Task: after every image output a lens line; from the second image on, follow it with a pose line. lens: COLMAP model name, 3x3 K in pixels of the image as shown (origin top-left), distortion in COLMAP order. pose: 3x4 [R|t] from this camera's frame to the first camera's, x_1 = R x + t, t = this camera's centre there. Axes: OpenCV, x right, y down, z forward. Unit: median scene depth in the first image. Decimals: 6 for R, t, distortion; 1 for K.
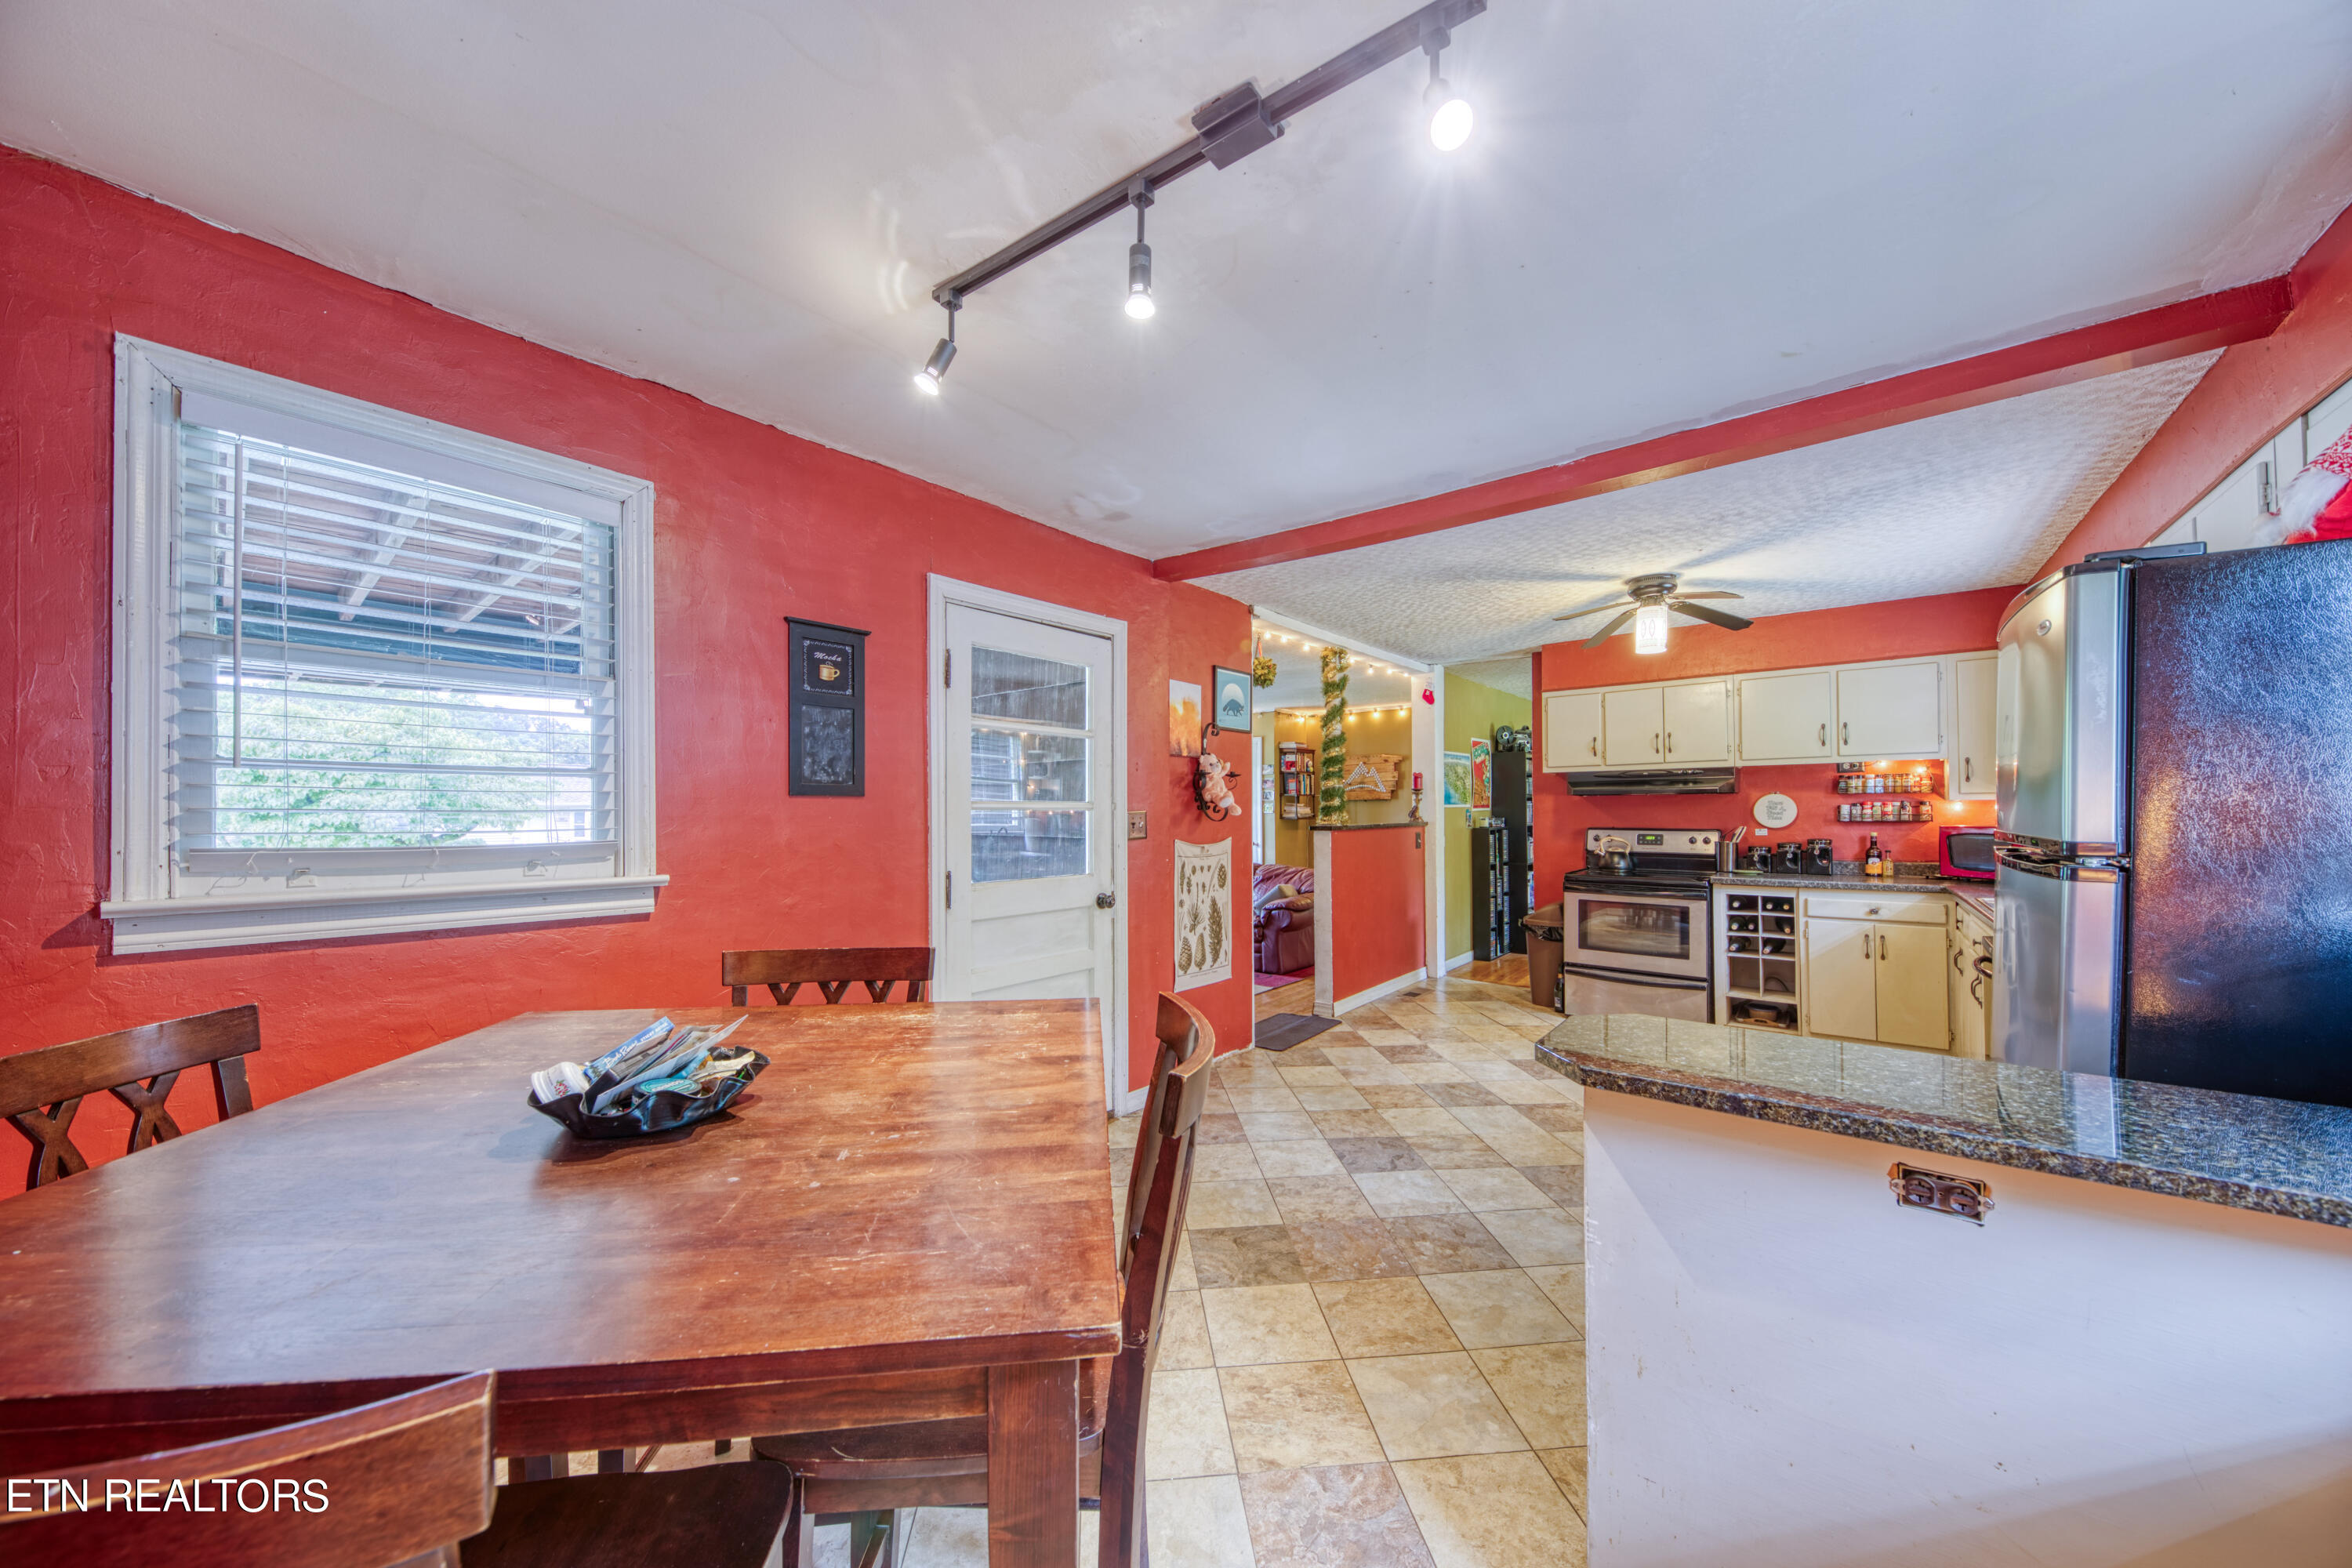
lens RADIAL K [[813.3, 0, 1182.9], [0, 813.3, 803.2], [0, 0, 1]] dist [0.003250, -0.001507]
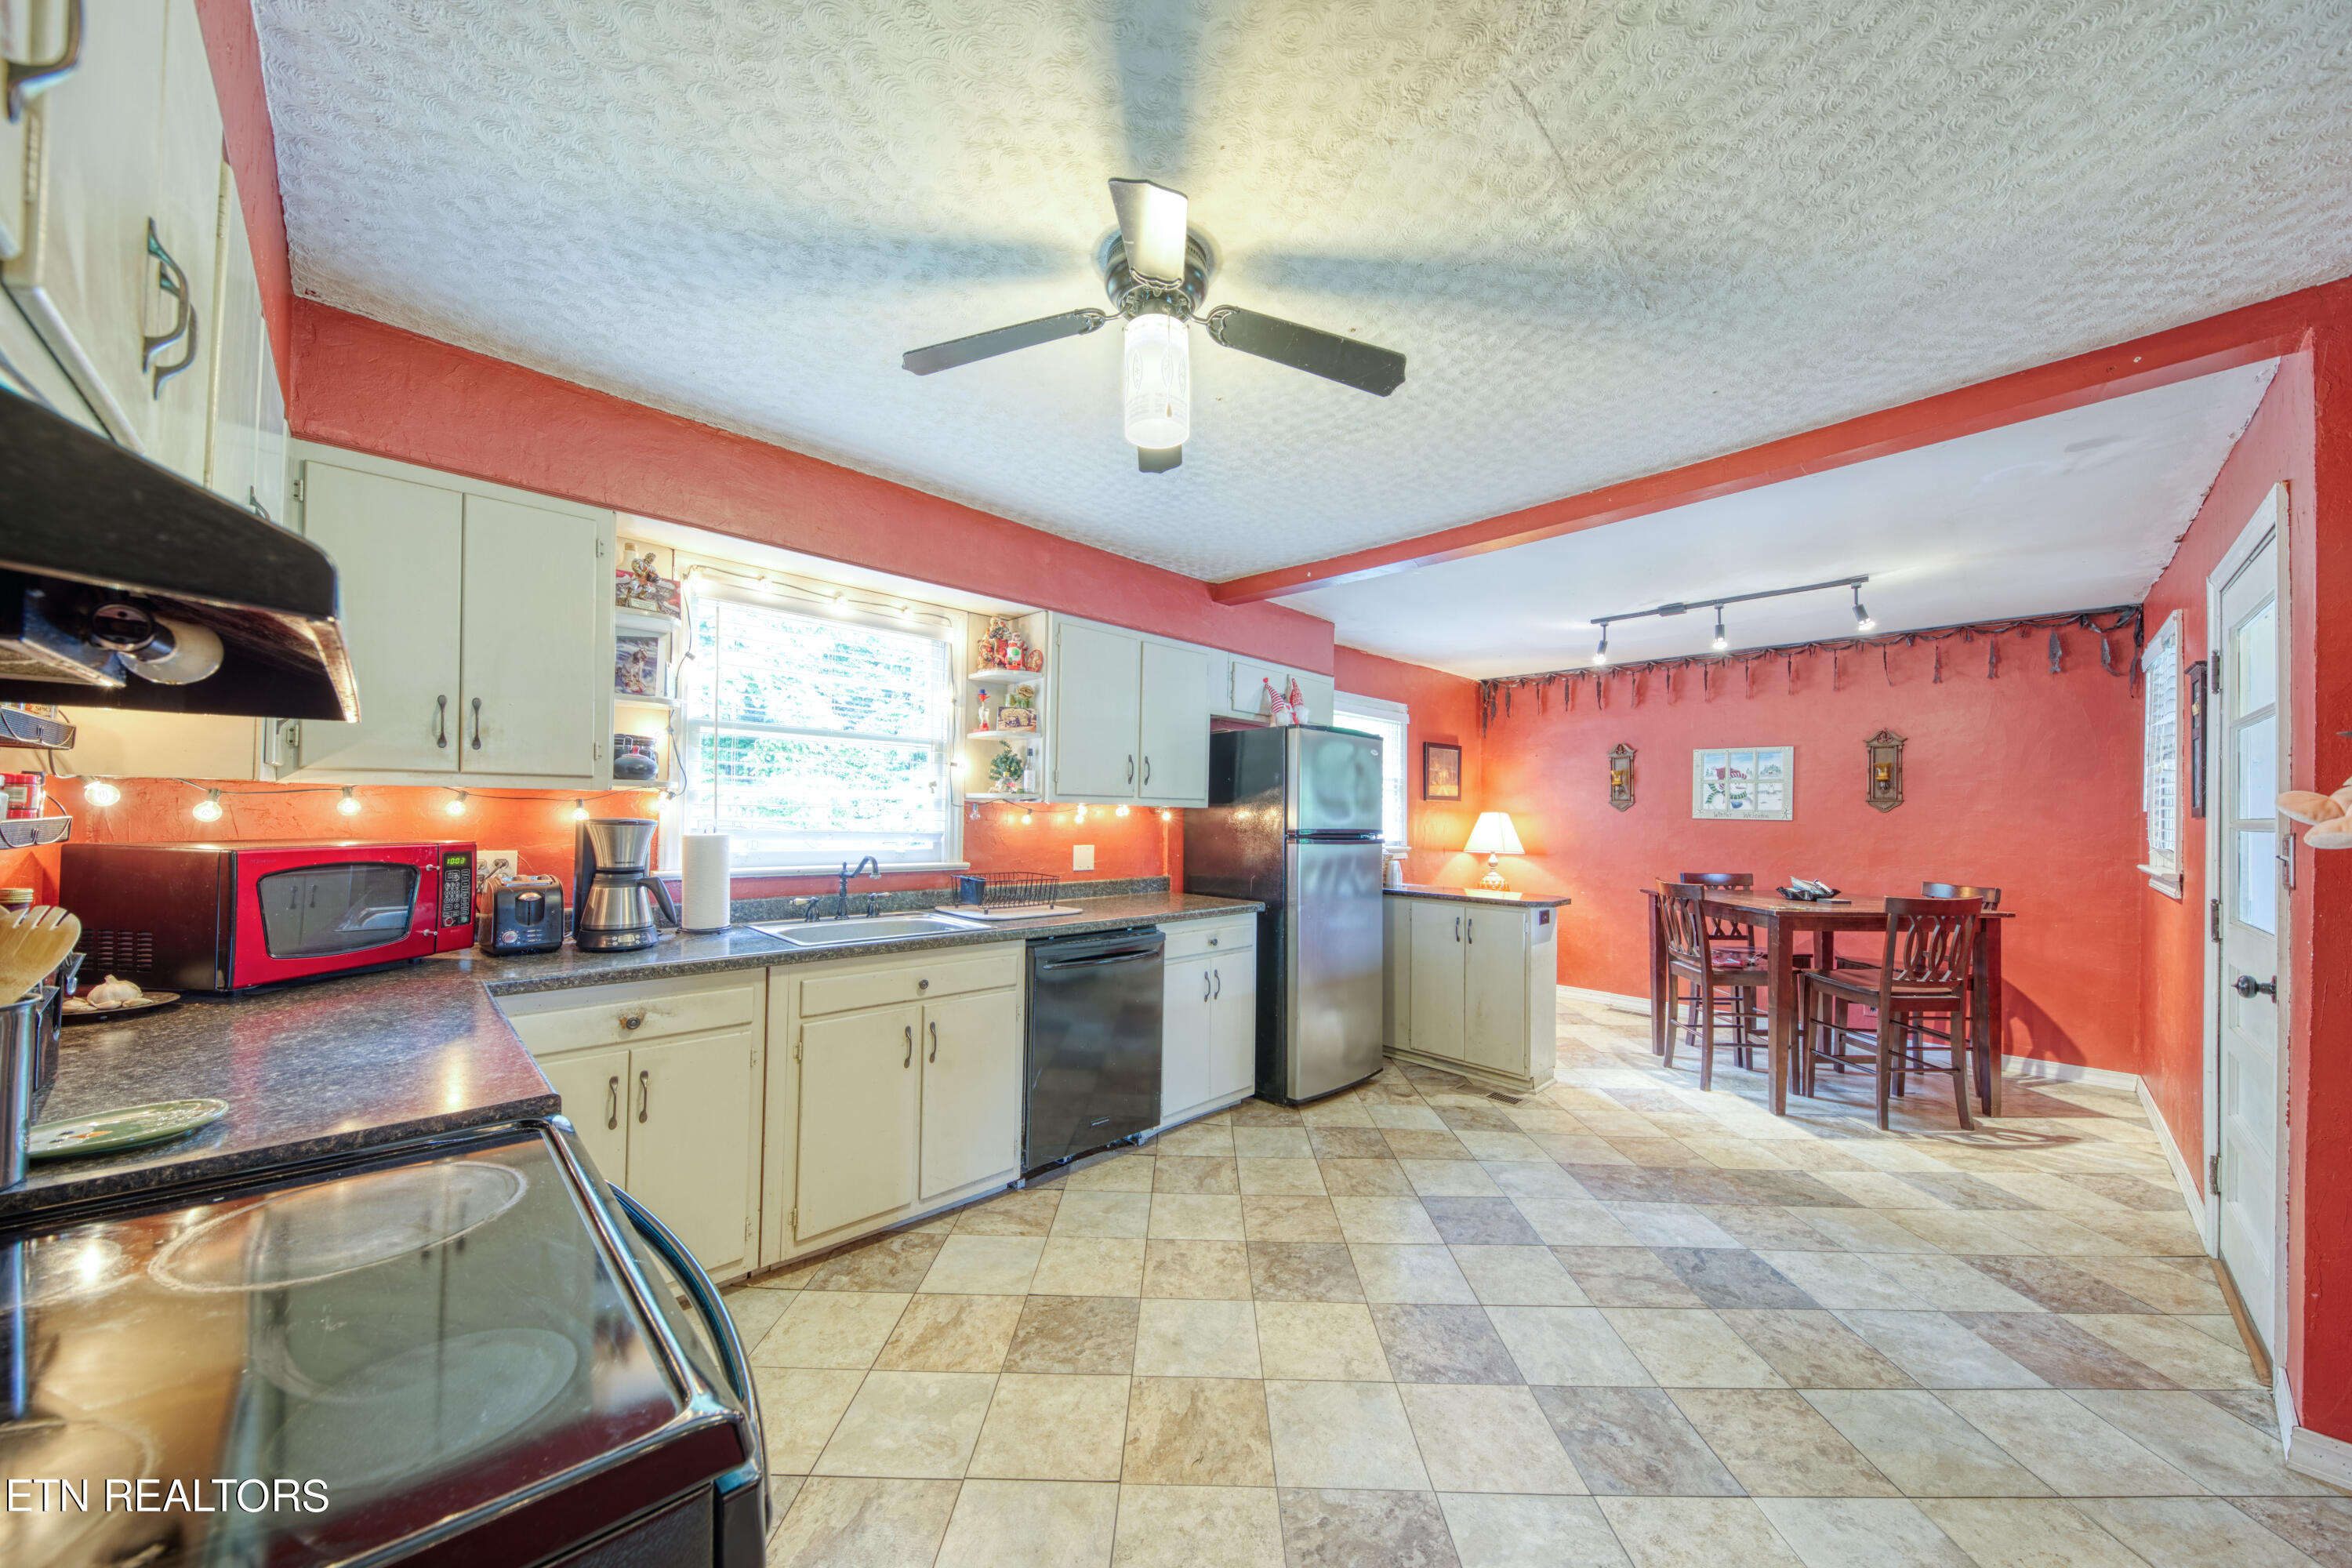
lens RADIAL K [[813.3, 0, 1198.5], [0, 813.3, 810.1], [0, 0, 1]] dist [0.003250, -0.001507]
pose [[-0.994619, -0.012210, 0.102882, 0.411663], [-0.014162, 0.999733, -0.018264, 0.009811], [-0.102632, -0.019623, -0.994526, 1.133856]]
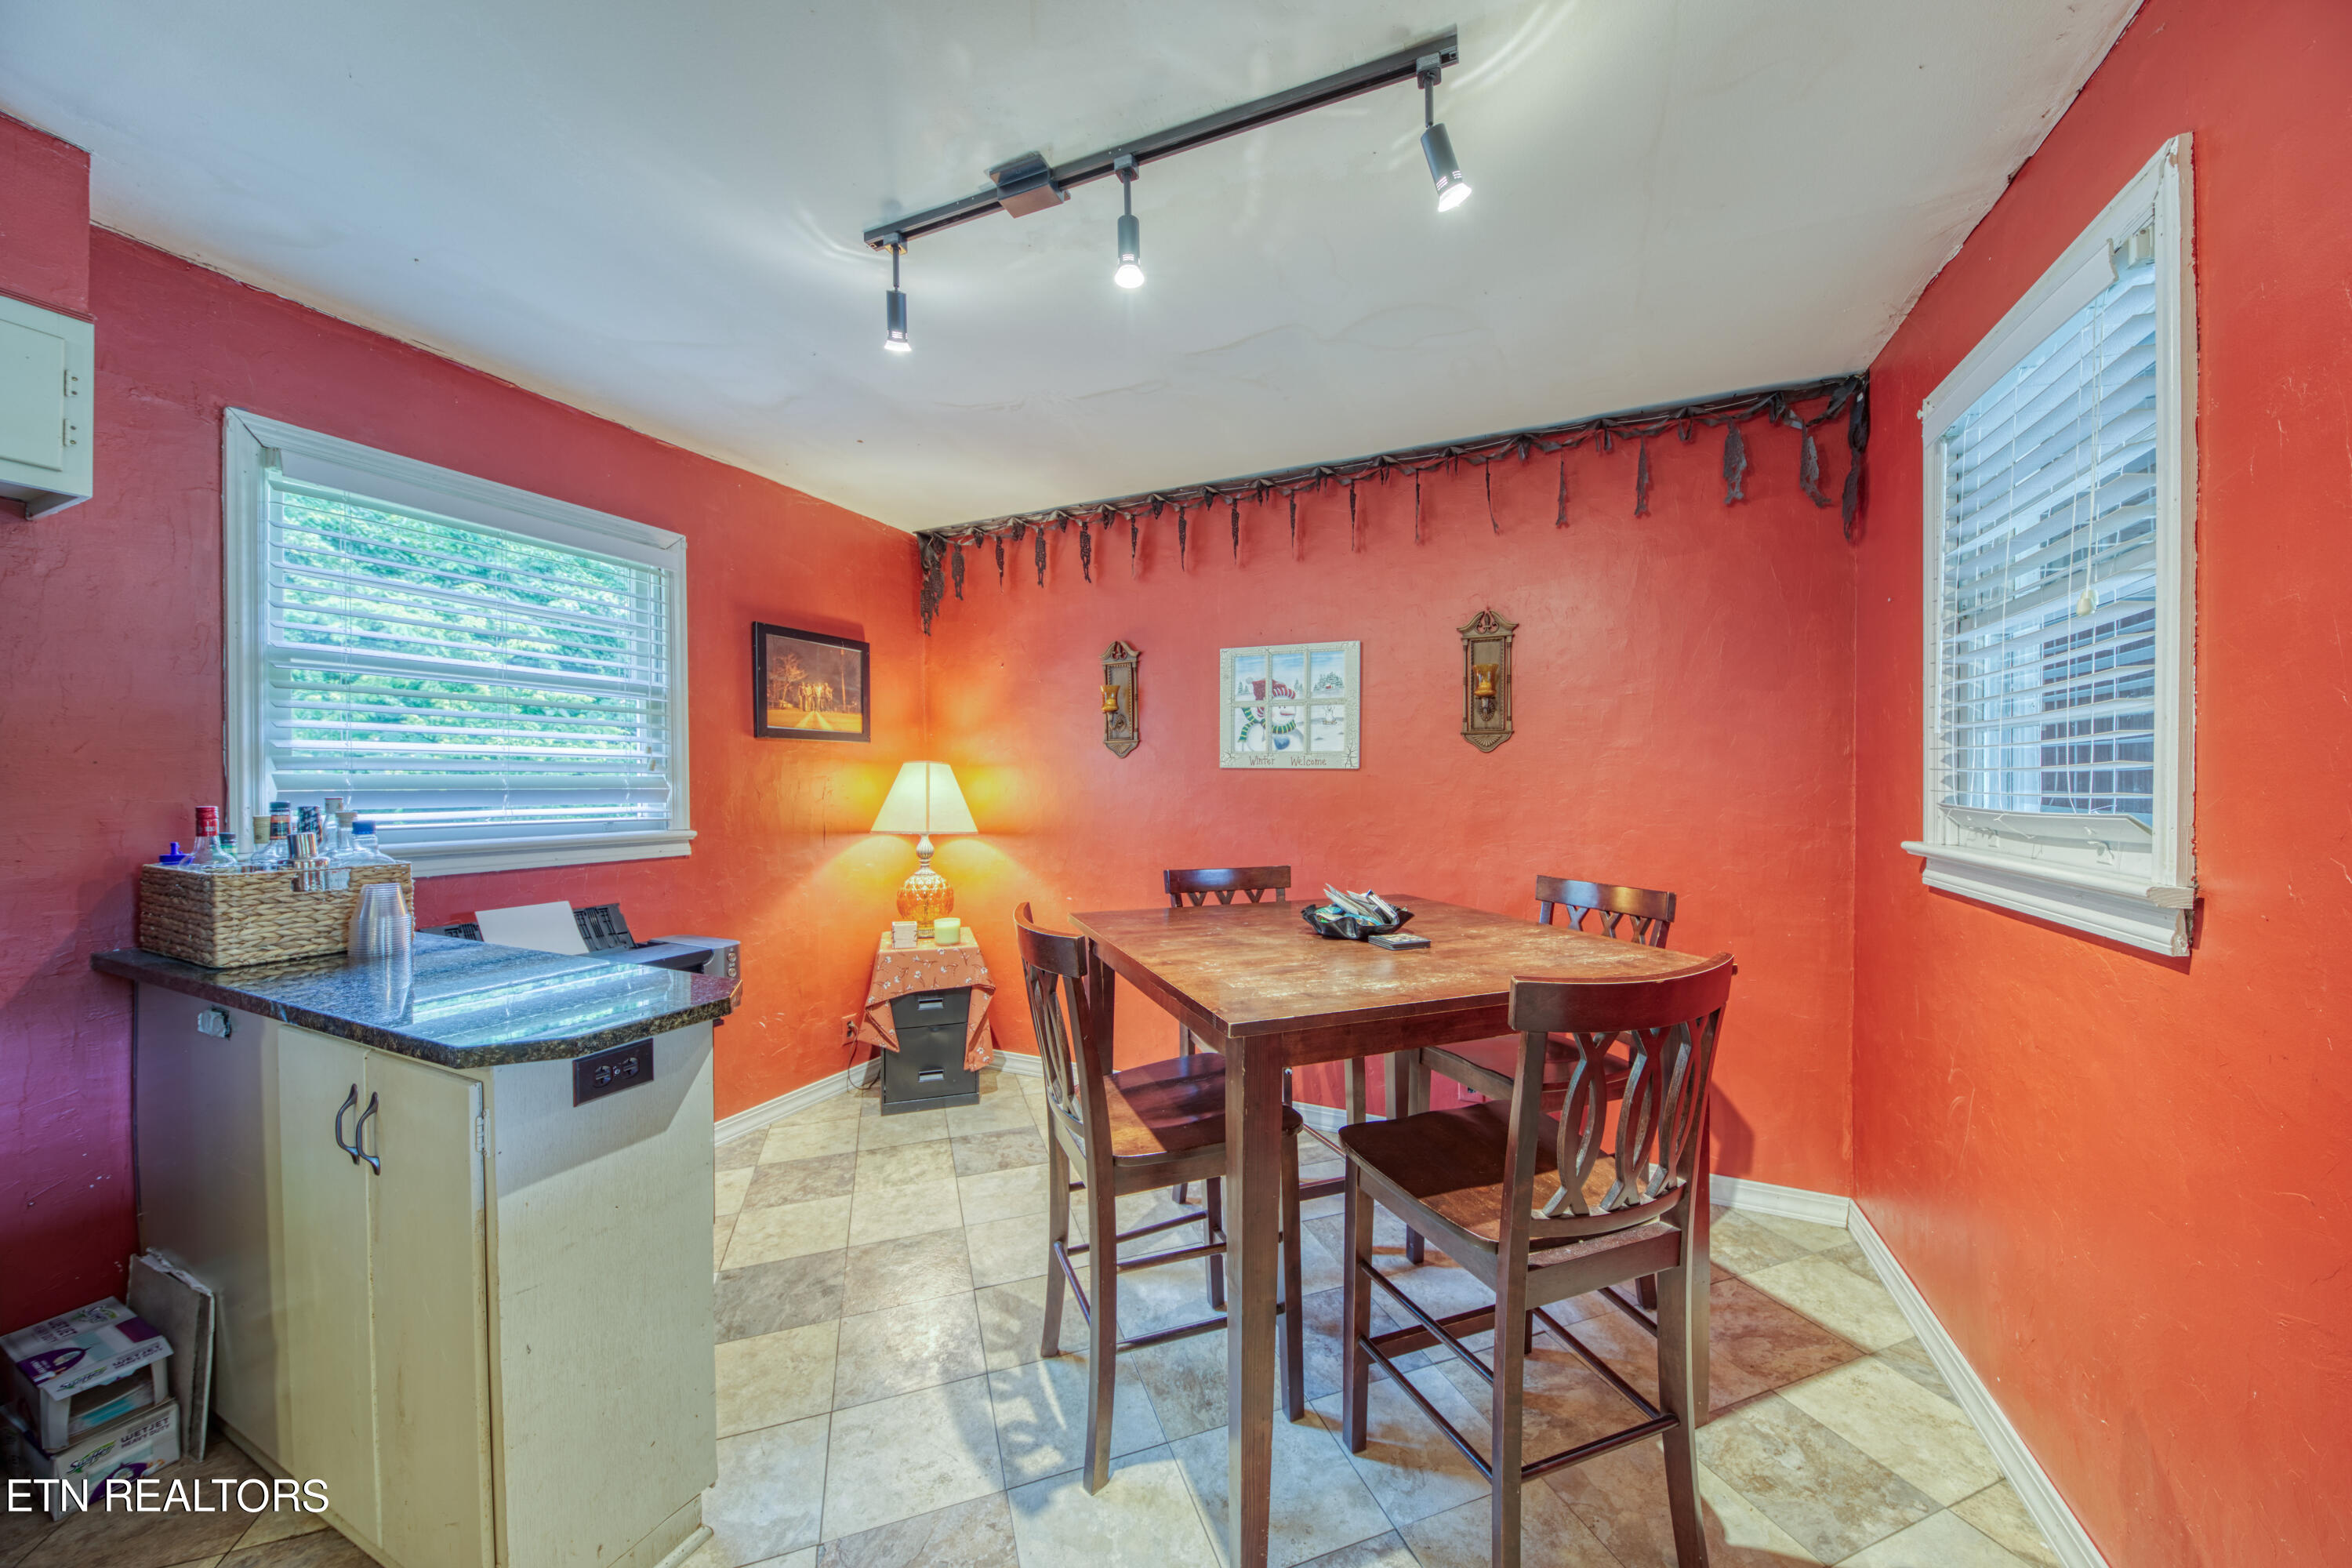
lens RADIAL K [[813.3, 0, 1179.5], [0, 813.3, 793.3], [0, 0, 1]] dist [0.003250, -0.001507]
pose [[-0.970258, 0.001336, -0.242070, 0.035012], [0.000598, 0.999995, 0.003121, 0.009836], [0.242073, 0.002883, -0.970254, 0.569856]]
